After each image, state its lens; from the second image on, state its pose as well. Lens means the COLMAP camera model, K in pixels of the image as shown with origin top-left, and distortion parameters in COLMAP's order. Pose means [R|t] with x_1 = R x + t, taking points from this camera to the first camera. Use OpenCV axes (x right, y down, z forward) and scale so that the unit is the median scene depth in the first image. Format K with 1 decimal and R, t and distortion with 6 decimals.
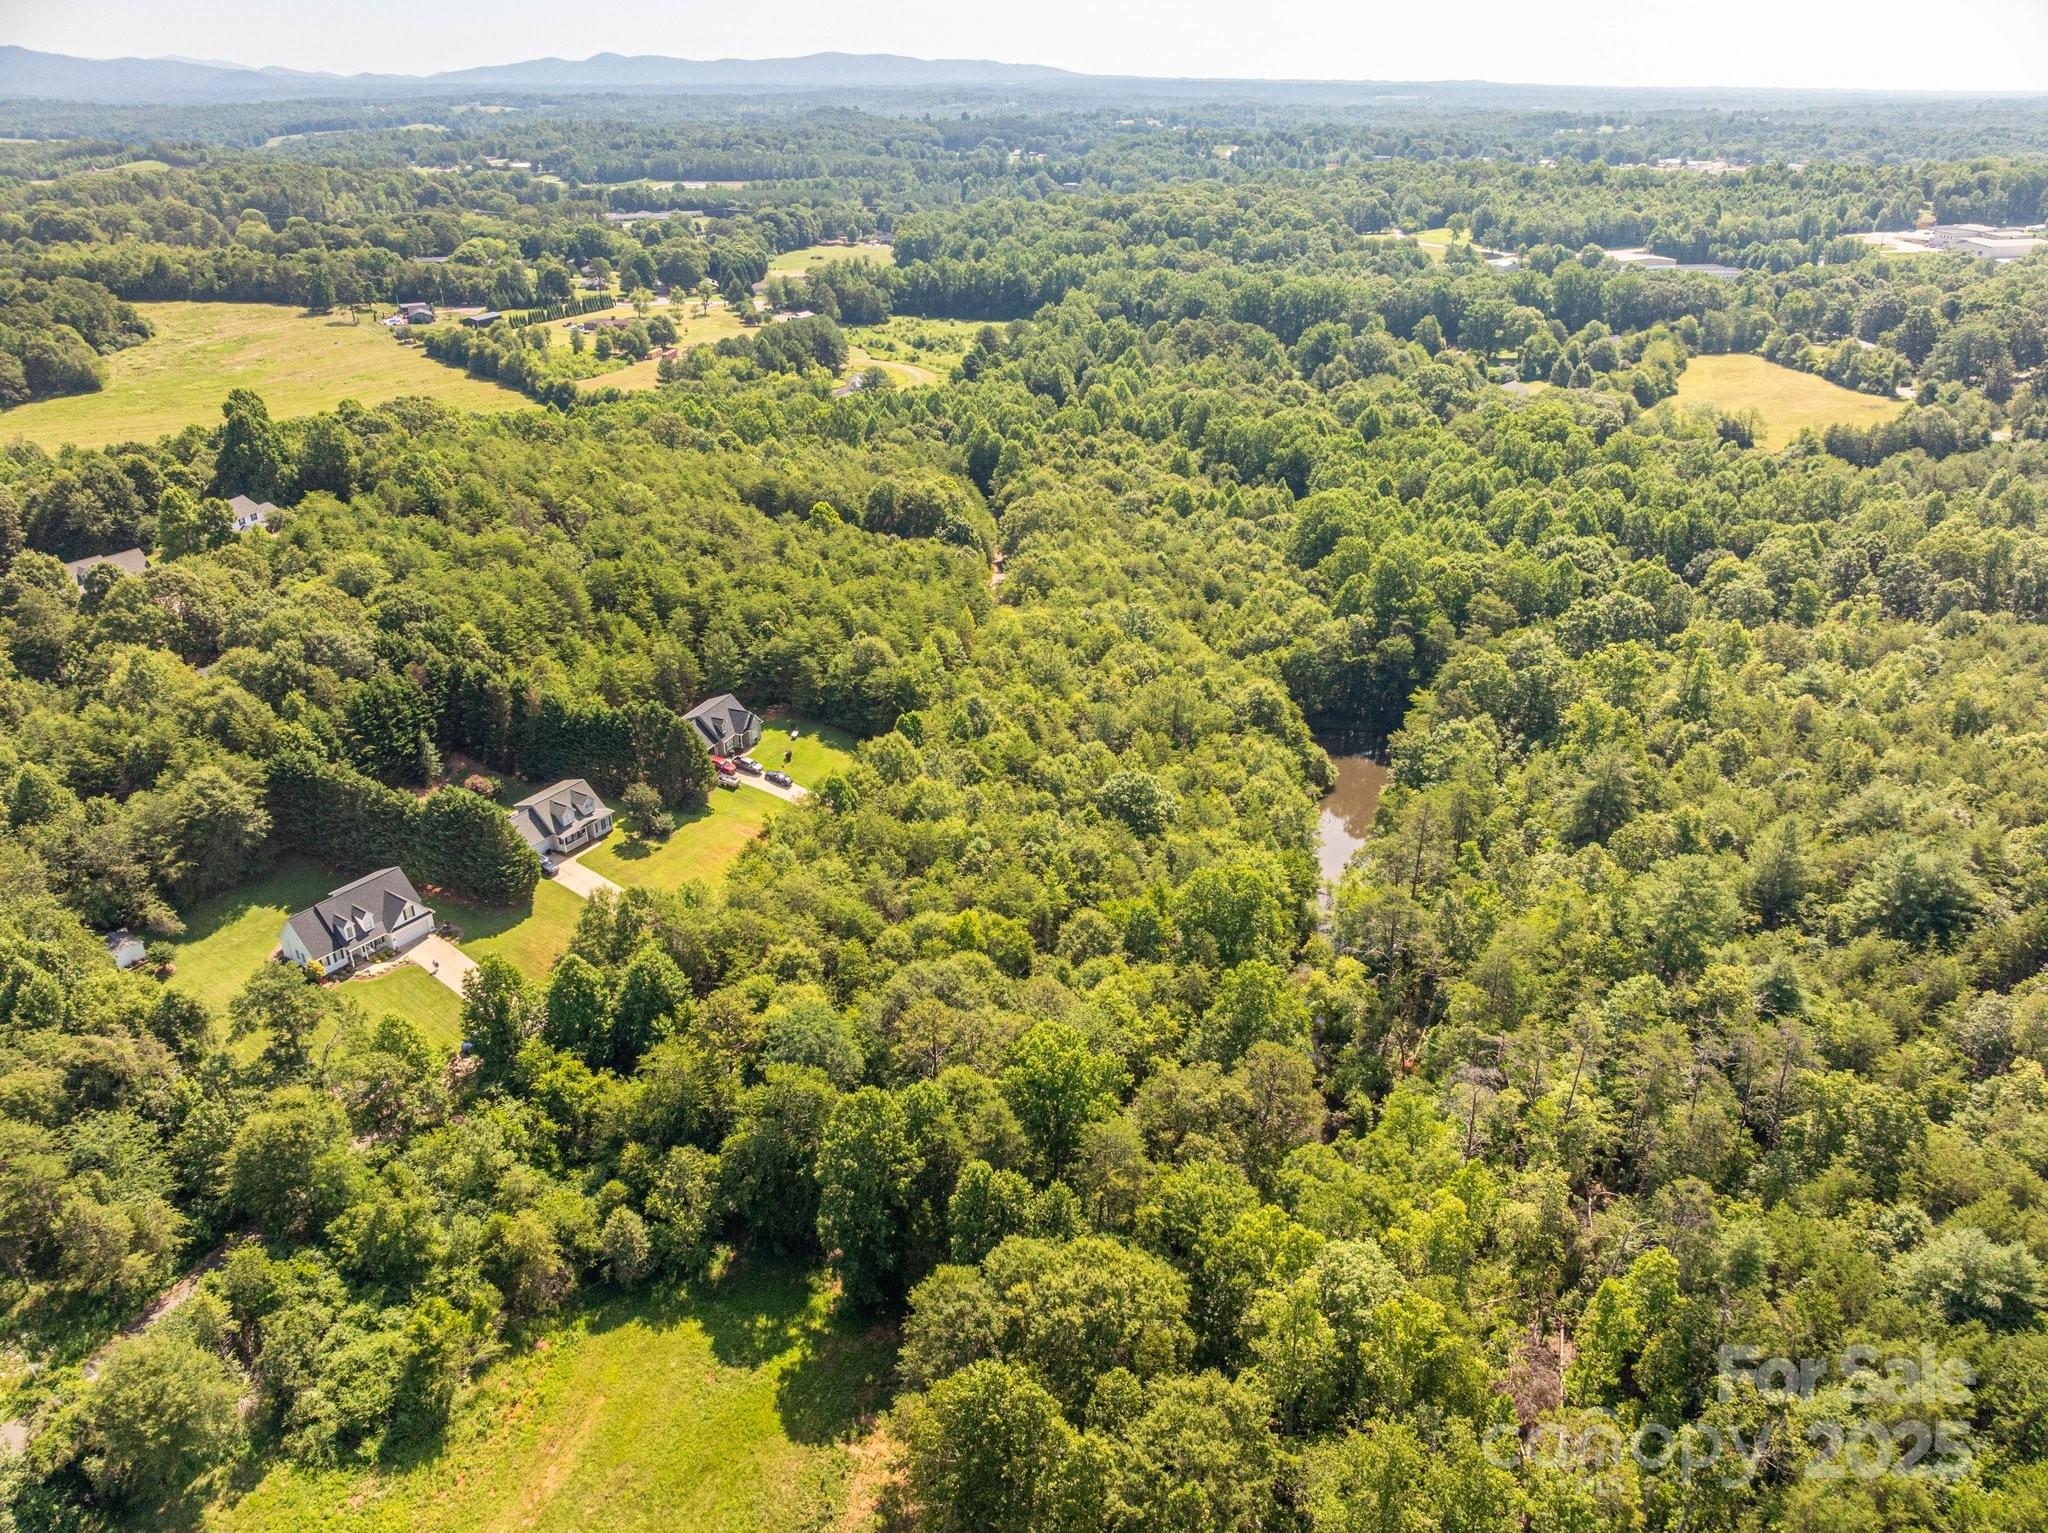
lens RADIAL K [[1442.3, 0, 1040.1], [0, 1442.3, 772.0], [0, 0, 1]] dist [-0.052094, 0.021345]
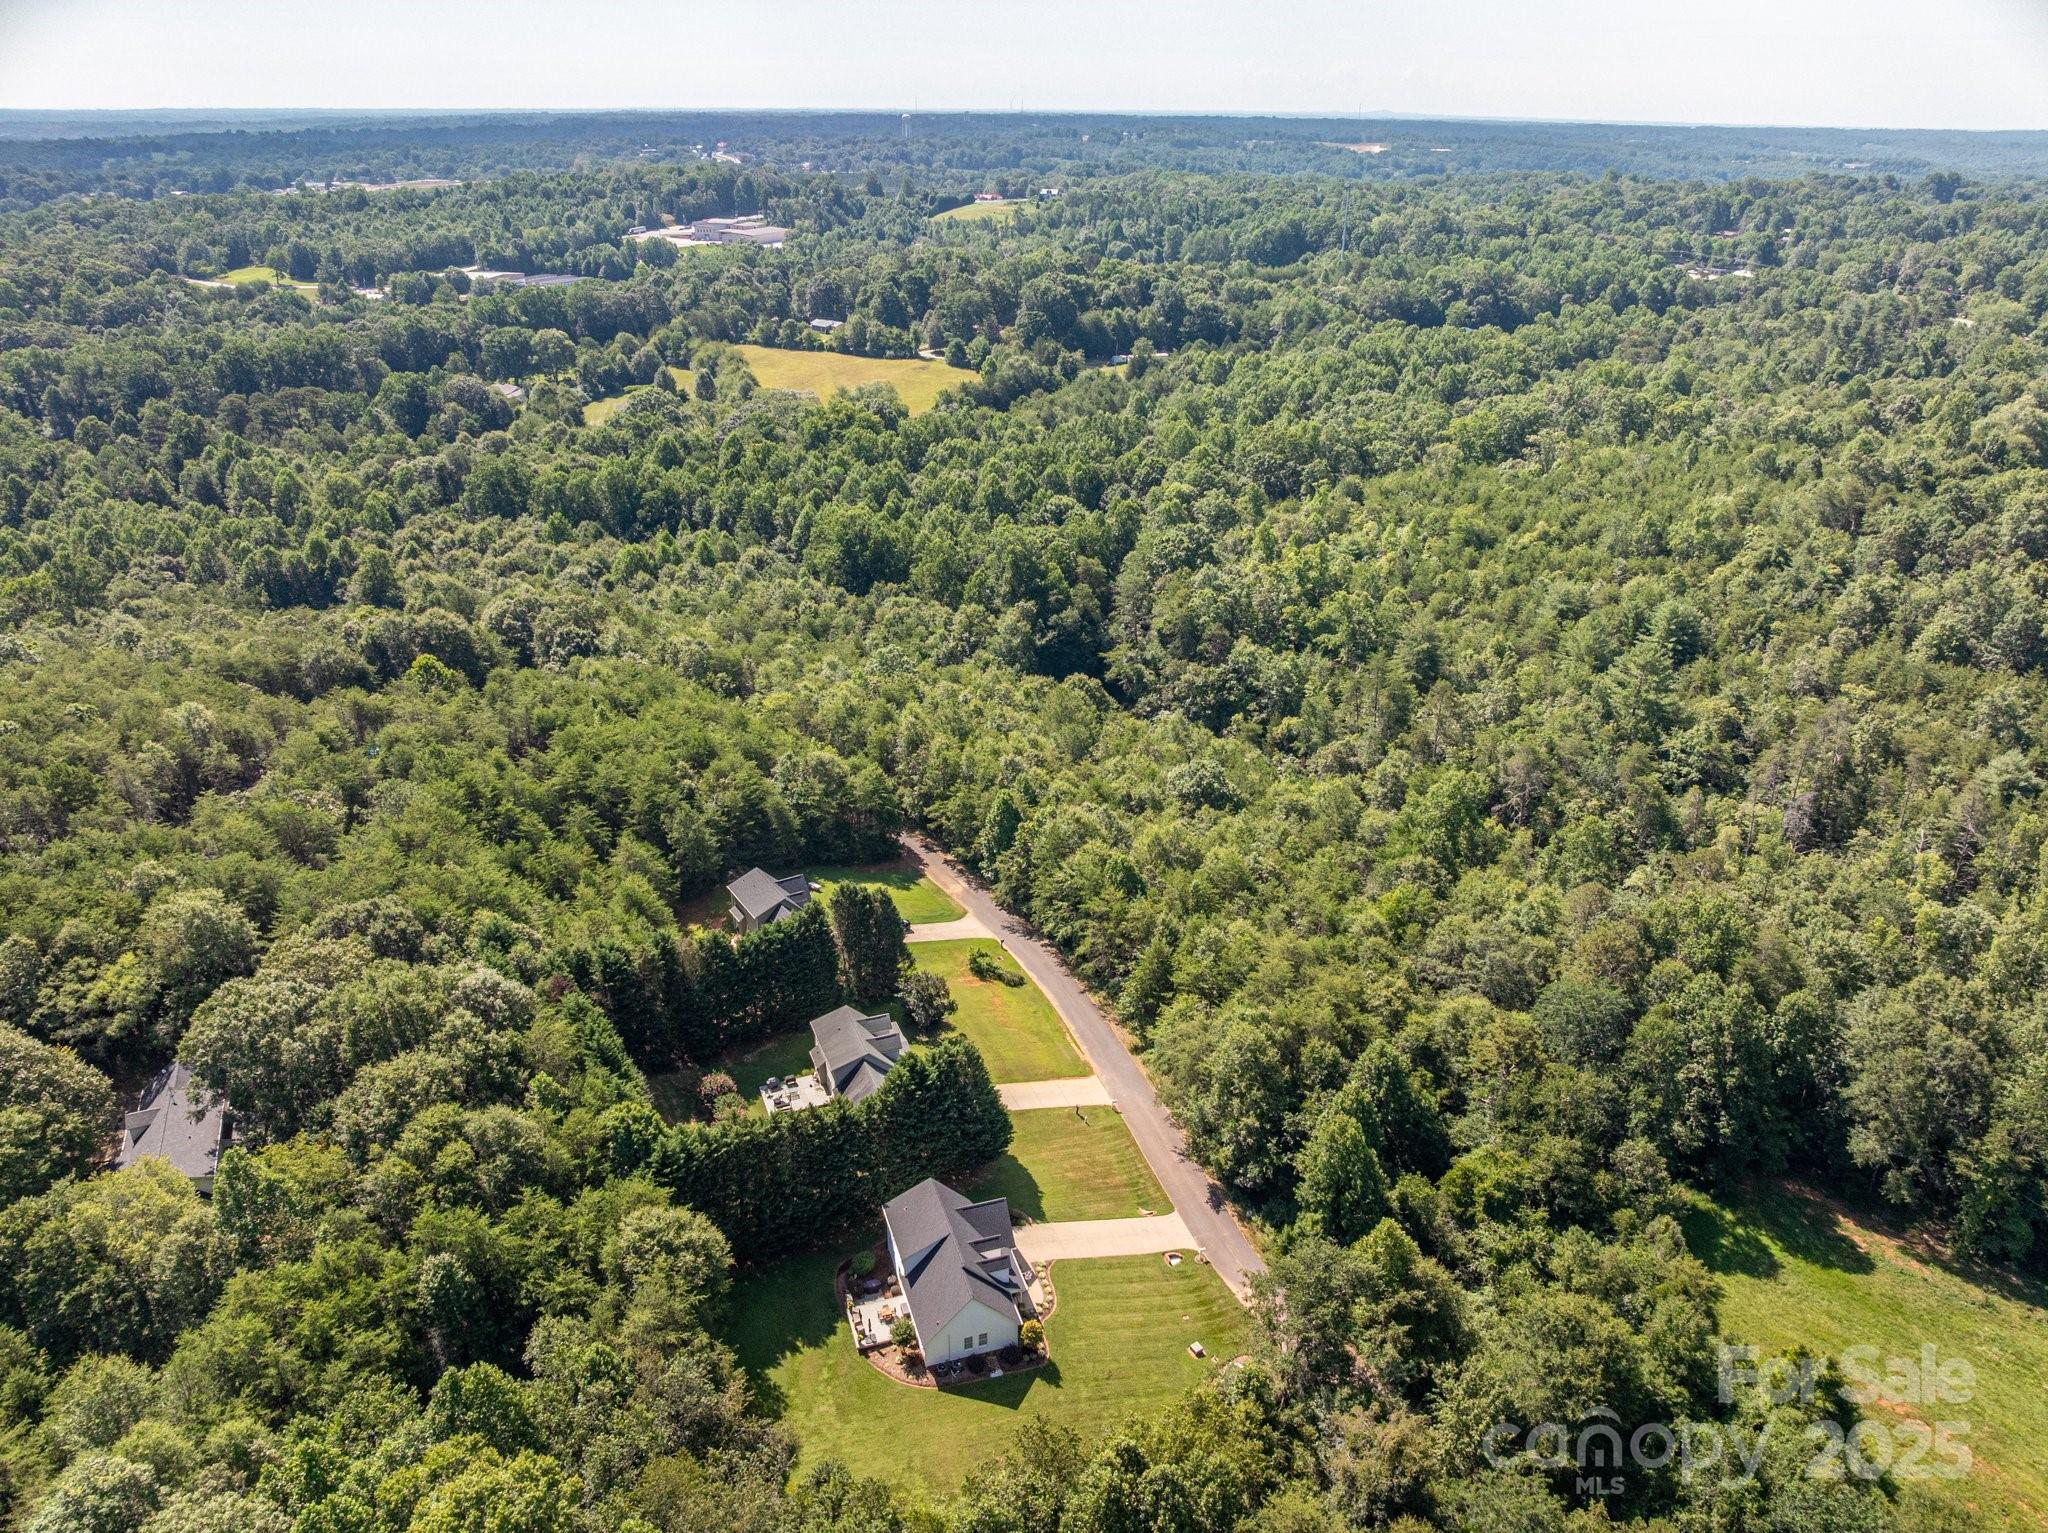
lens RADIAL K [[1442.3, 0, 1040.1], [0, 1442.3, 772.0], [0, 0, 1]] dist [-0.052094, 0.021345]
pose [[0.607309, -0.337227, 0.719343, -0.639236], [0.345543, 0.927435, 0.143054, -0.154675], [-0.715385, 0.161686, 0.679766, 0.313768]]
